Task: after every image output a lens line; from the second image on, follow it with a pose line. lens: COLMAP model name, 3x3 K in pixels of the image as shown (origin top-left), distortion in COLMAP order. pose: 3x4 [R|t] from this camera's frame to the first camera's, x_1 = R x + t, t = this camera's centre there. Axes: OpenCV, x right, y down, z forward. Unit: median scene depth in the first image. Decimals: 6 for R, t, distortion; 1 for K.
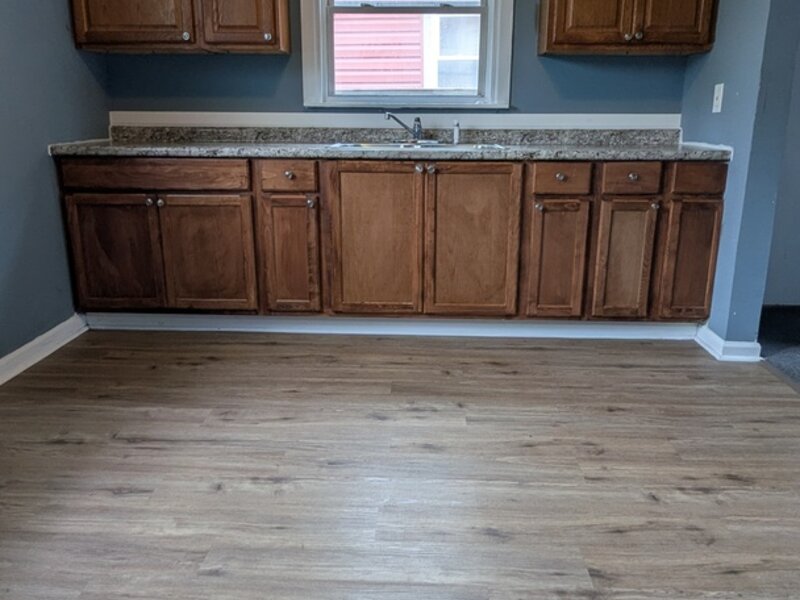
lens RADIAL K [[701.0, 0, 403.2], [0, 701.0, 299.5], [0, 0, 1]] dist [0.007786, -0.001193]
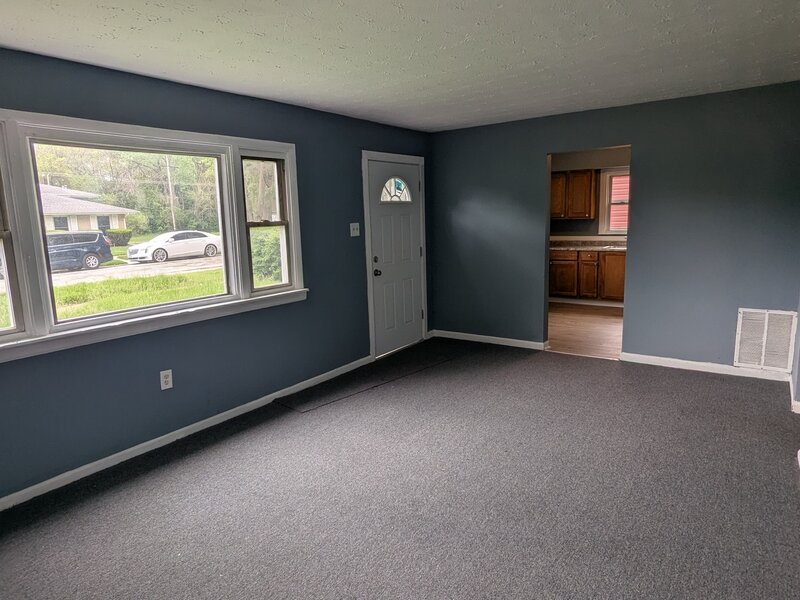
lens RADIAL K [[513.6, 0, 399.8], [0, 513.6, 304.0], [0, 0, 1]] dist [-0.007425, -0.000675]
pose [[0.841013, 0.060909, -0.537576, 0.394807], [-0.113942, 0.991297, -0.065940, 0.307406], [0.528881, 0.116709, 0.840633, -1.477553]]
